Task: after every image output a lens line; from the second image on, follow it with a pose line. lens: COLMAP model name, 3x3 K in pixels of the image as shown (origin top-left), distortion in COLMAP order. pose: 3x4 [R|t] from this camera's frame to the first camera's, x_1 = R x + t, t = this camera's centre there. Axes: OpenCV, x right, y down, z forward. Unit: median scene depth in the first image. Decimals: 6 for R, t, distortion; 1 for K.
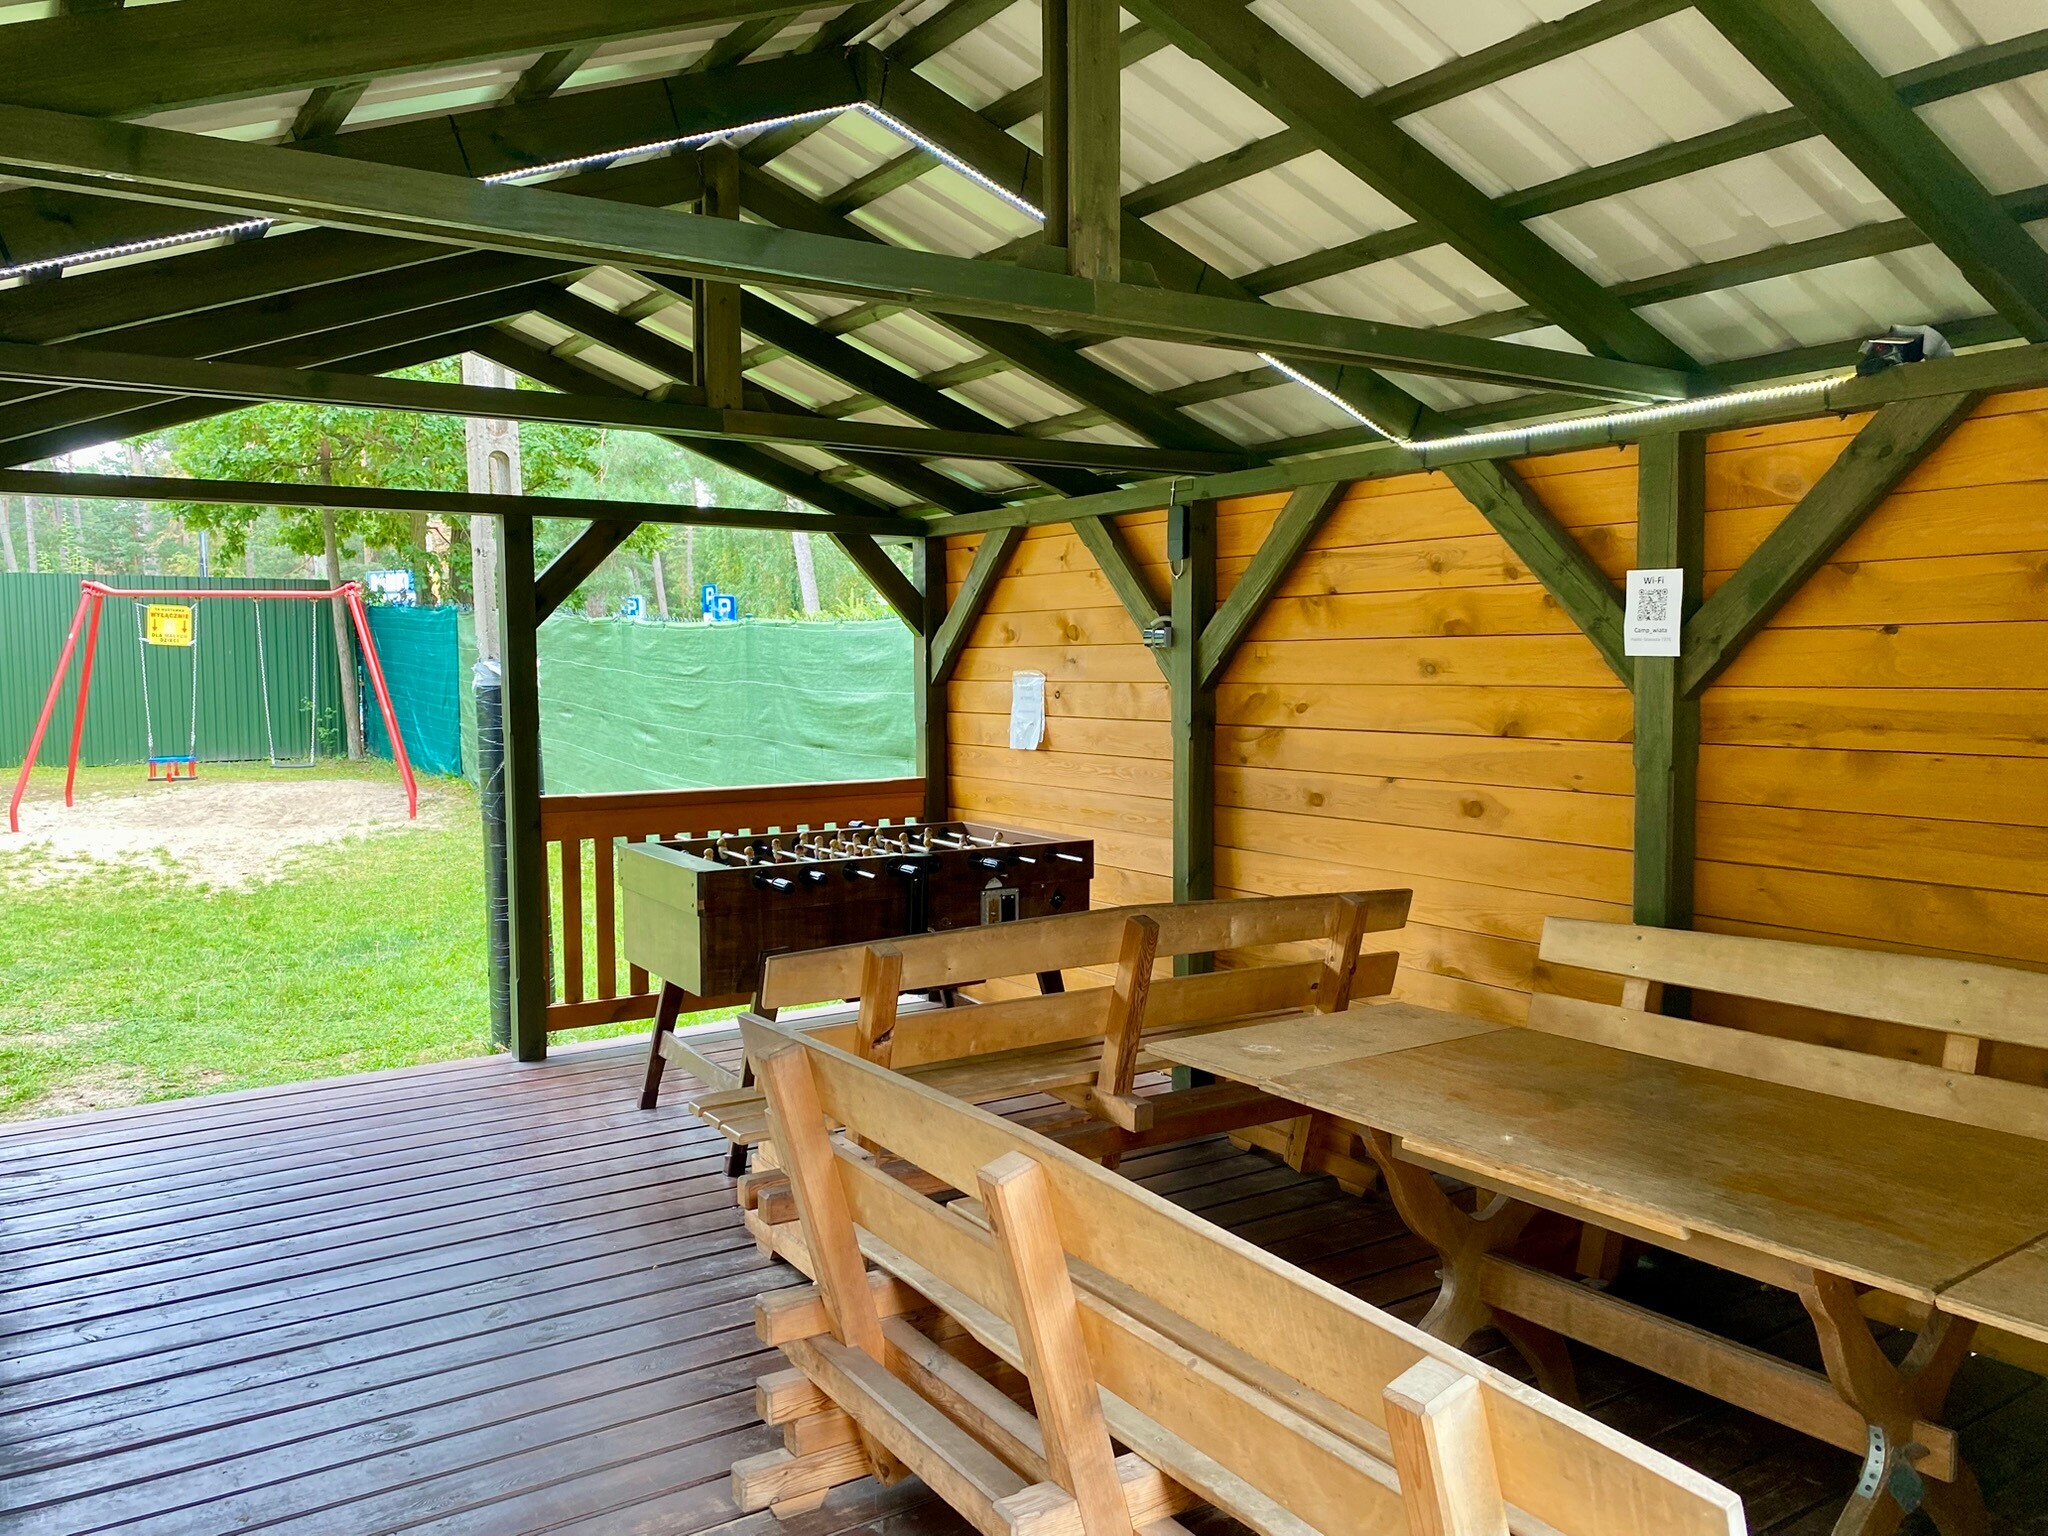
lens RADIAL K [[1581.7, 0, 1022.0], [0, 1581.7, 775.8], [0, 0, 1]] dist [0.002348, -0.004666]
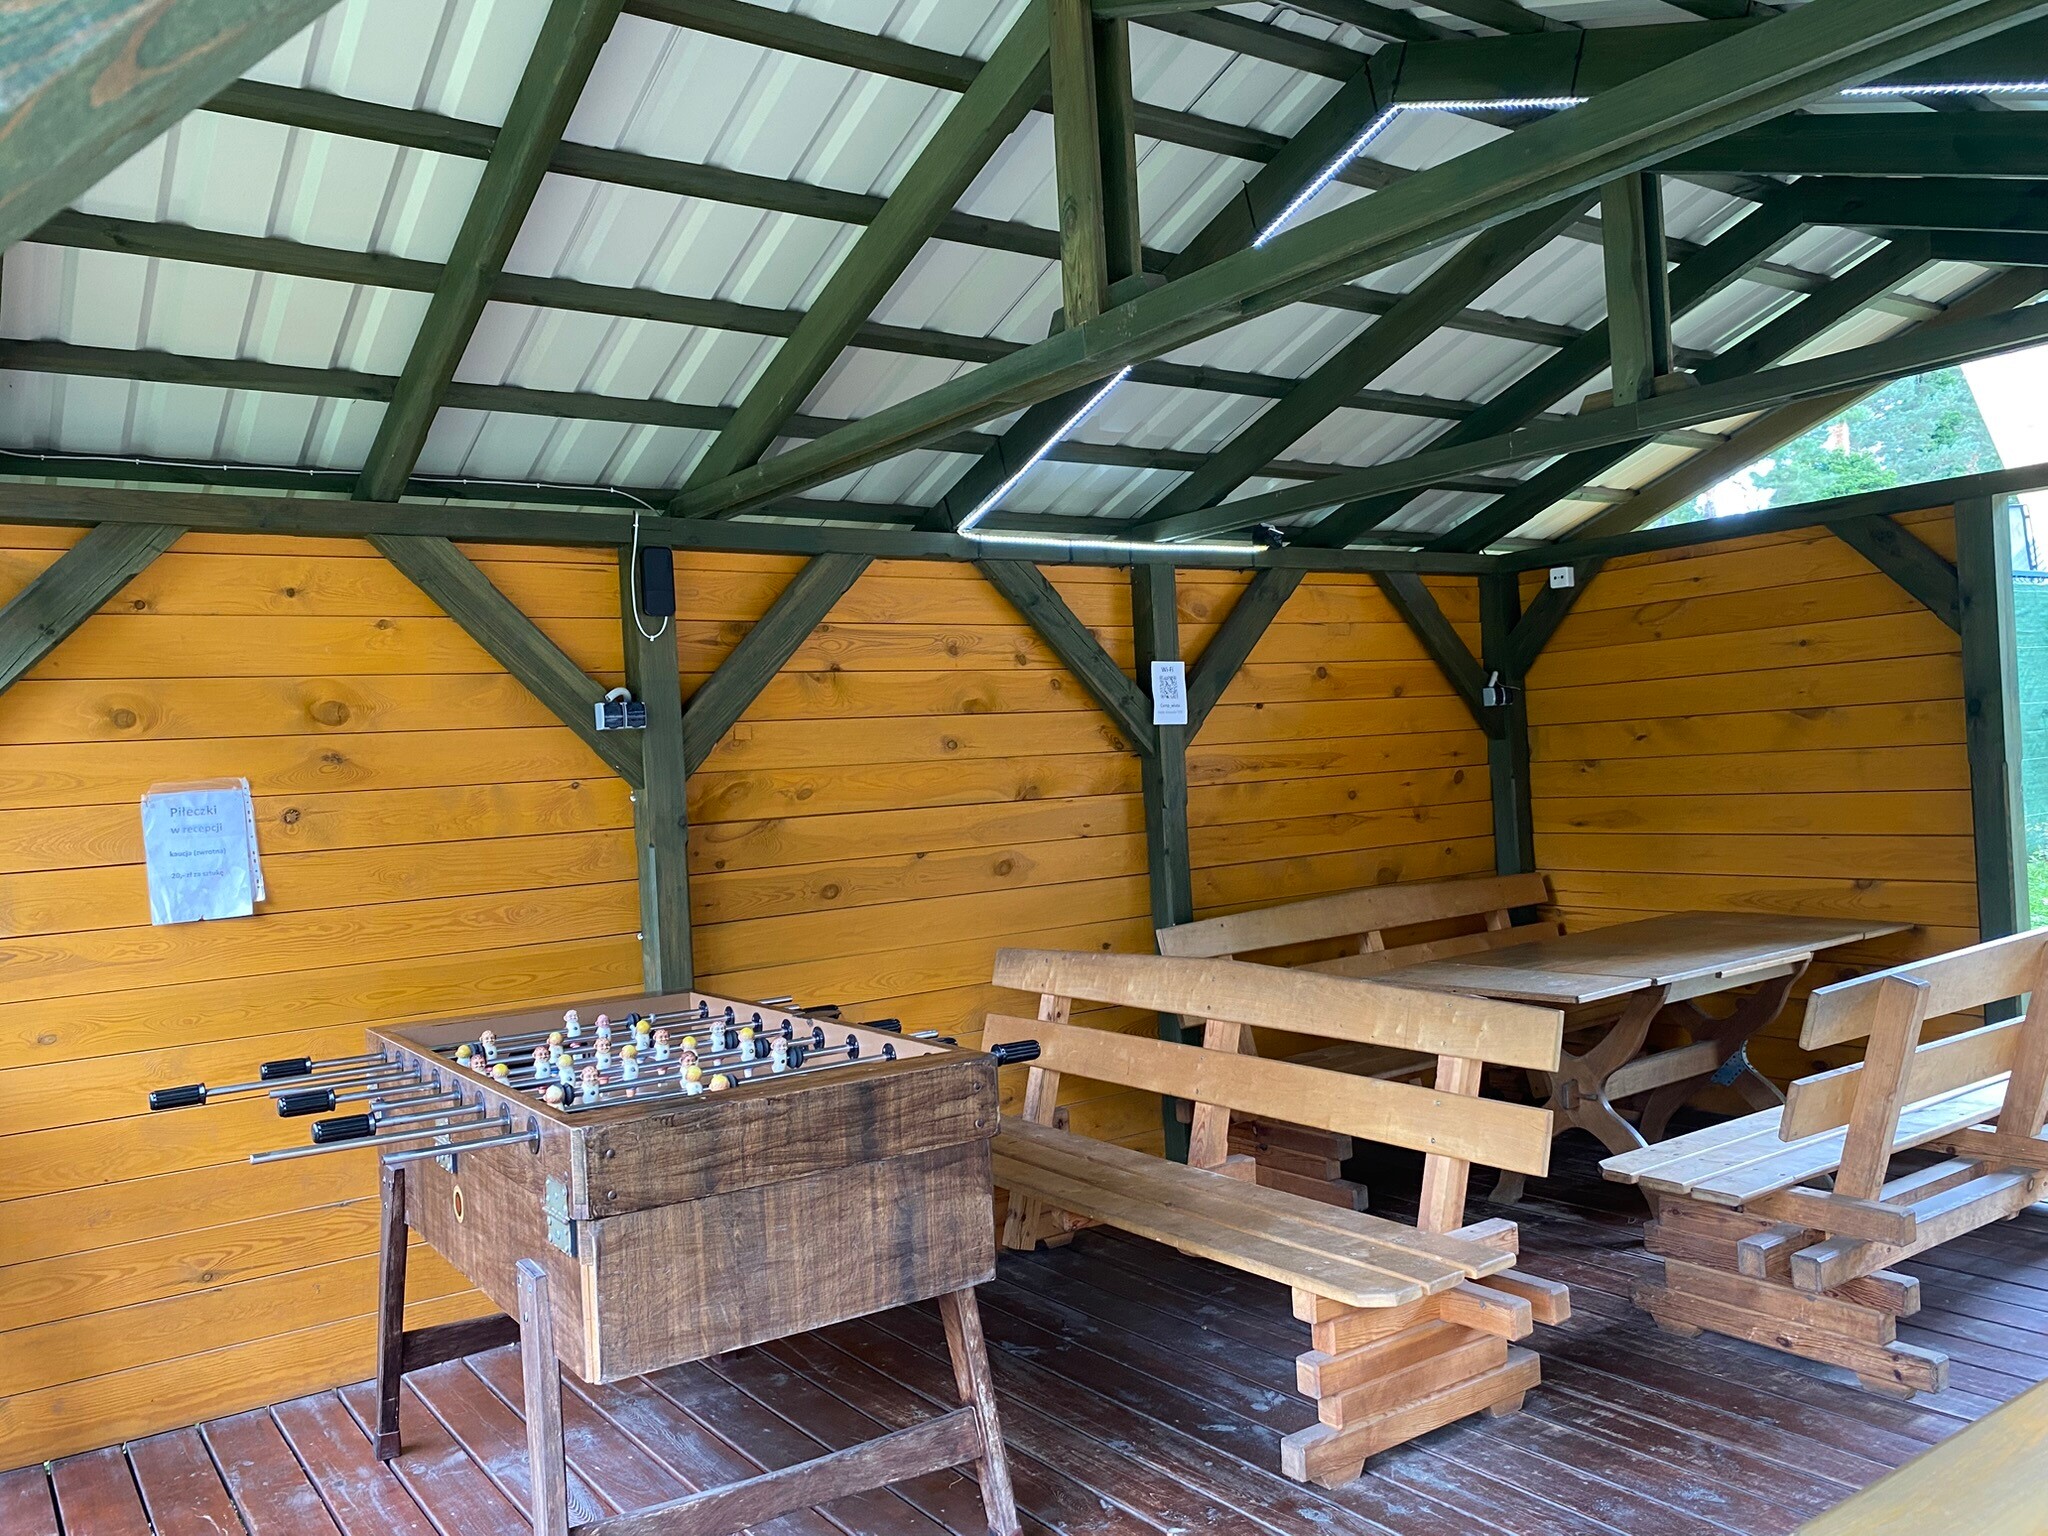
lens RADIAL K [[1581.7, 0, 1019.7], [0, 1581.7, 758.2], [0, 0, 1]] dist [0.002348, -0.004666]
pose [[-0.031621, 0.014793, 0.999390, -0.833571], [0.130187, 0.991433, -0.010556, -0.042797], [-0.990985, 0.129774, -0.033276, 1.023663]]
